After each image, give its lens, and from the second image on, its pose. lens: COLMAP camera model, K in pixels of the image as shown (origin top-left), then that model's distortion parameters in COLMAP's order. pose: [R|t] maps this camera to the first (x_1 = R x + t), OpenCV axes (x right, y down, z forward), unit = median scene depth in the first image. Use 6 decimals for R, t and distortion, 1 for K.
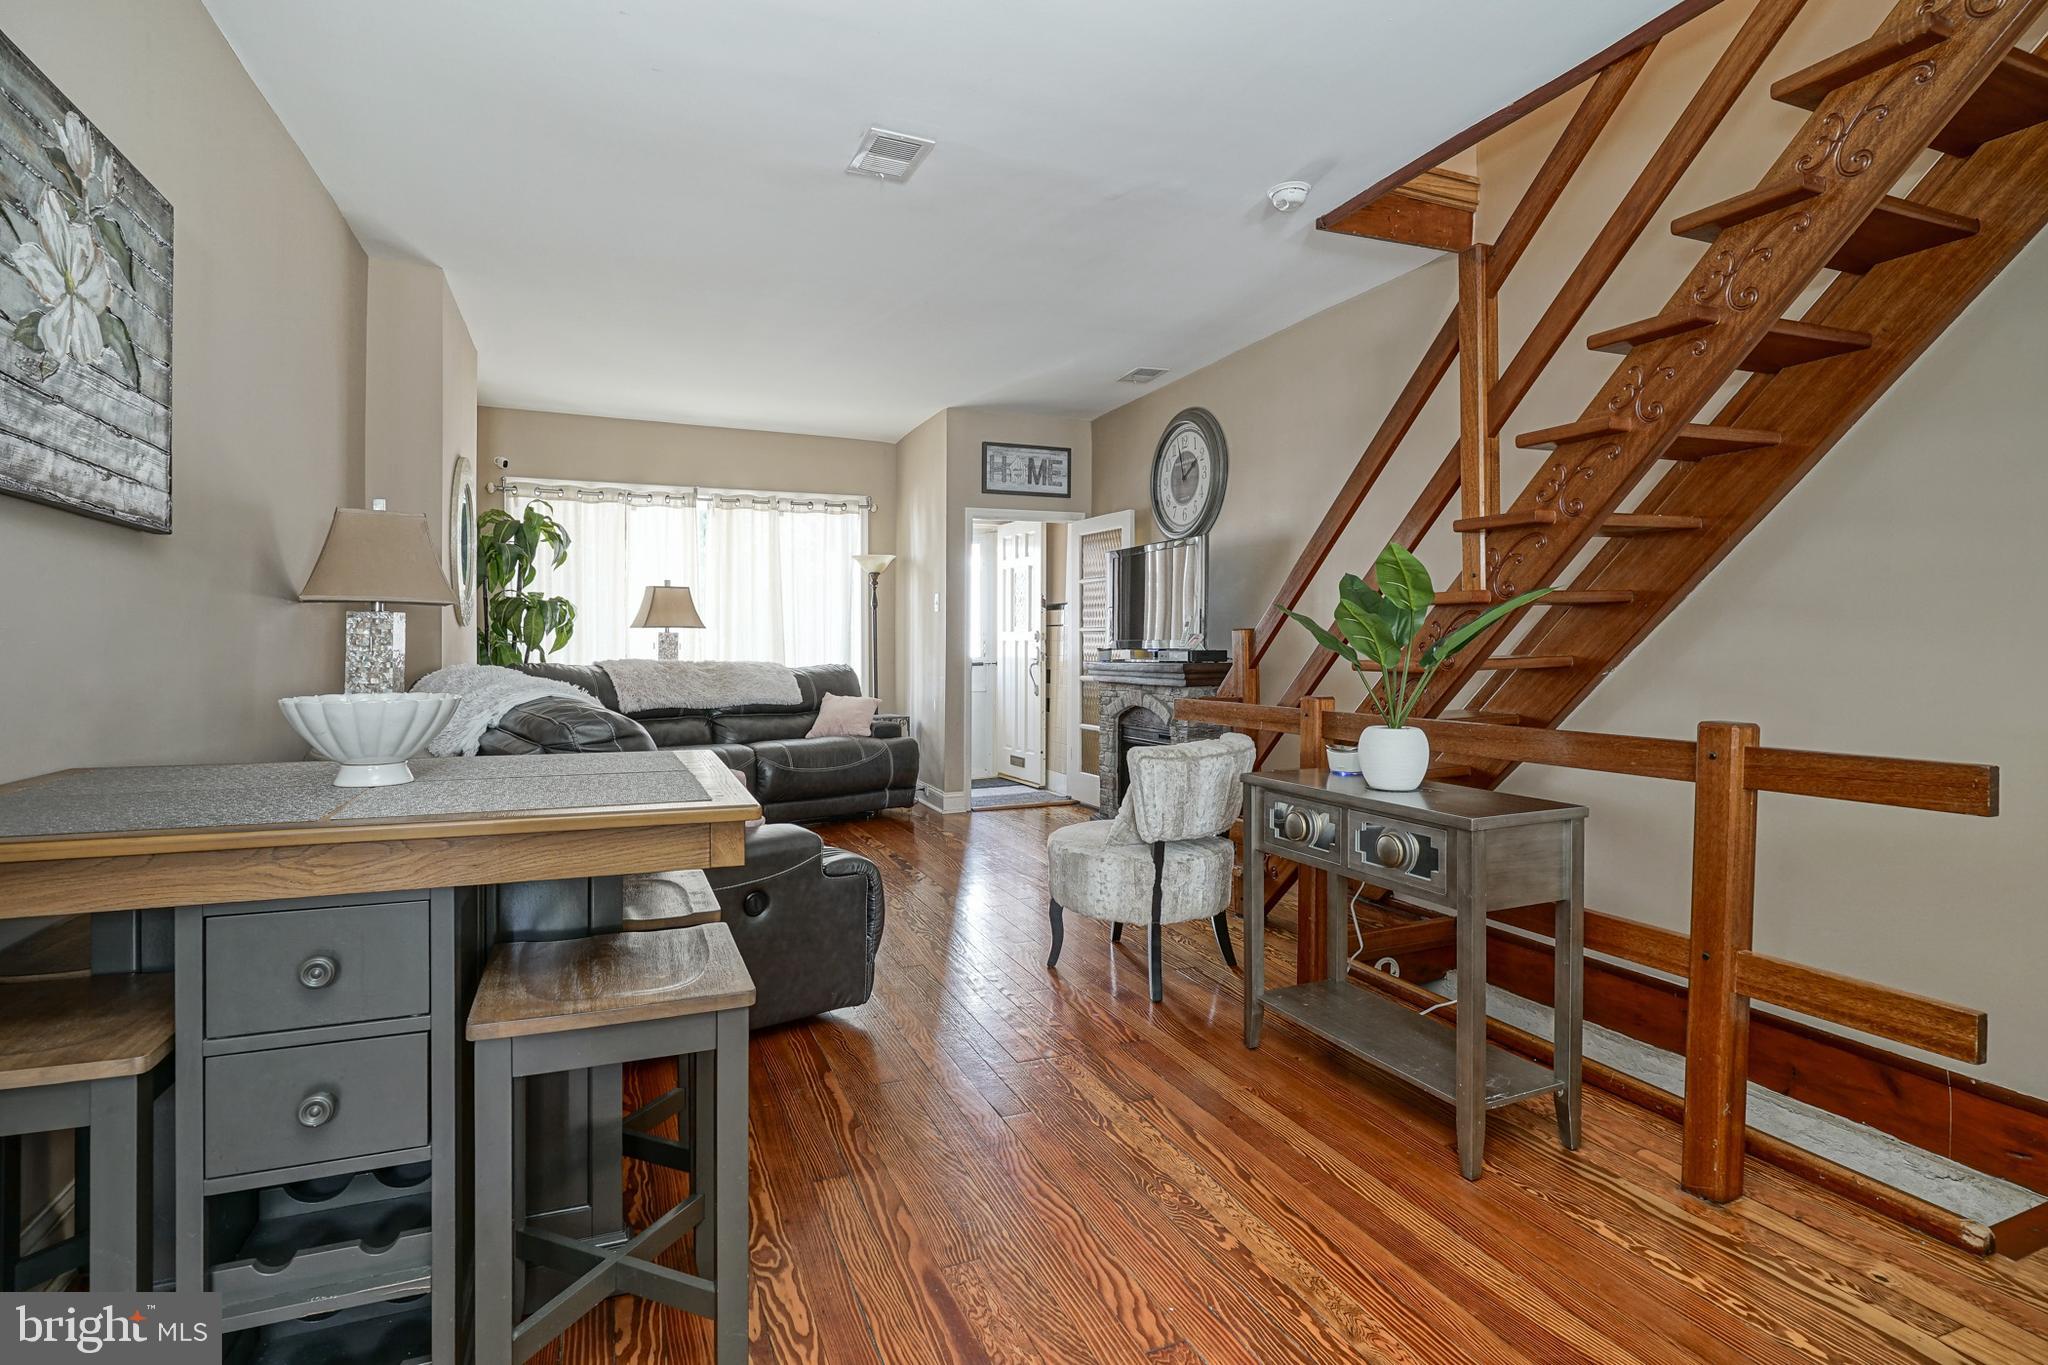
lens RADIAL K [[991.9, 0, 1057.8], [0, 991.9, 638.8], [0, 0, 1]] dist [-0.001621, -0.000086]
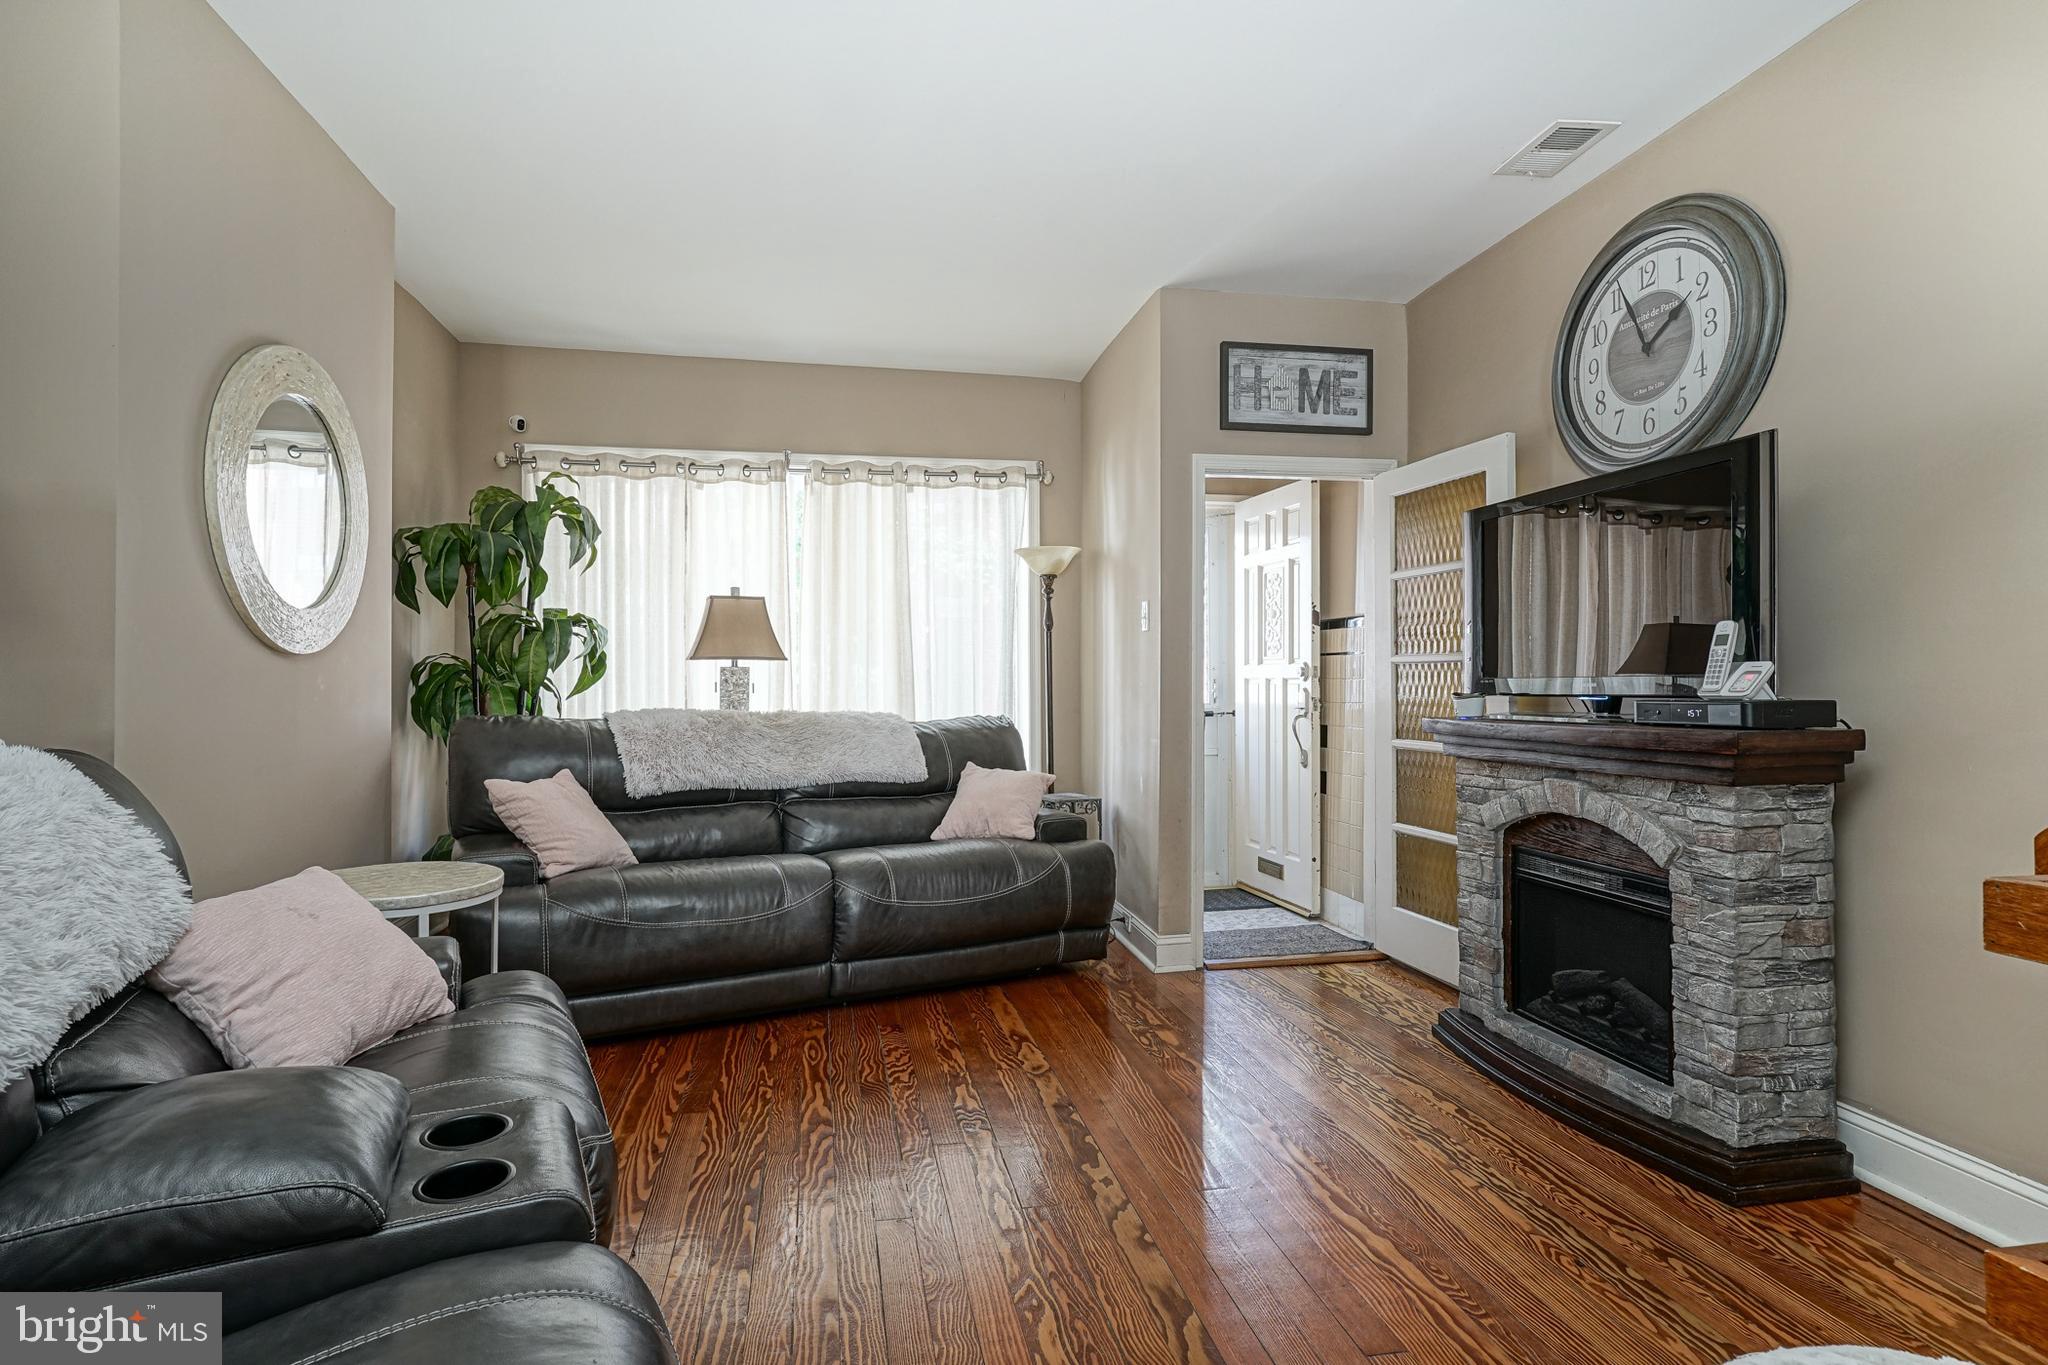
lens RADIAL K [[1029.4, 0, 1024.0], [0, 1029.4, 682.5], [0, 0, 1]] dist [-0.004145, 0.000096]
pose [[0.972939, -0.001147, -0.231058, -0.049168], [0.002207, 0.999988, 0.004329, 0.001354], [0.231050, -0.004722, 0.972930, 0.377868]]
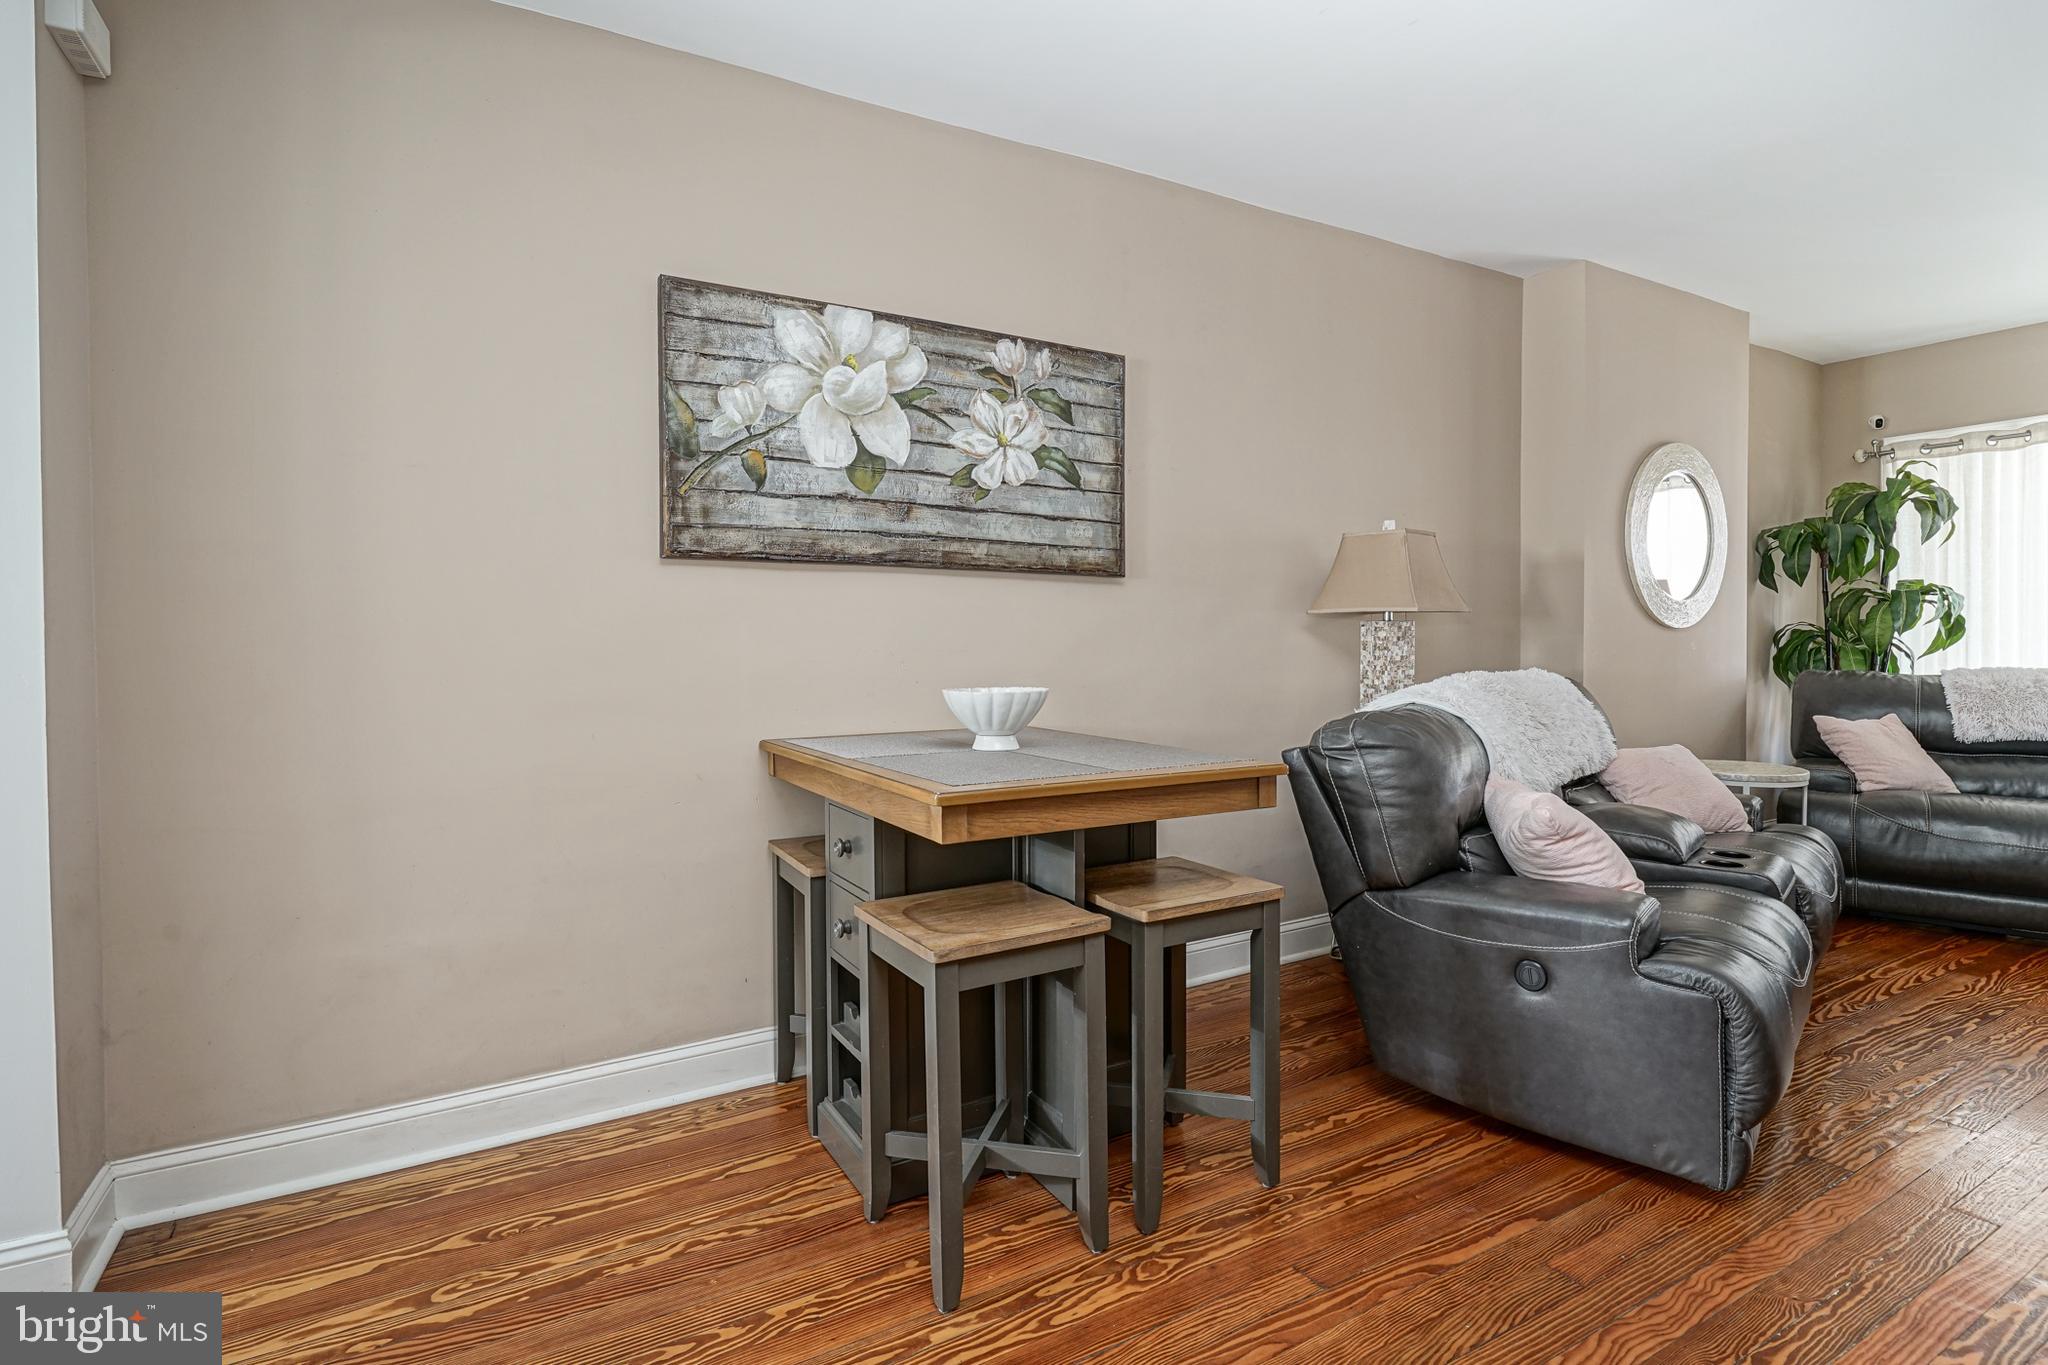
lens RADIAL K [[1006.1, 0, 1011.1], [0, 1006.1, 666.2], [0, 0, 1]] dist [0.001473, 0.000956]
pose [[0.109178, 0.016128, -0.993891, 0.182910], [0.009917, 0.999801, 0.017314, 0.000338], [0.993973, -0.011747, 0.108997, 0.203058]]
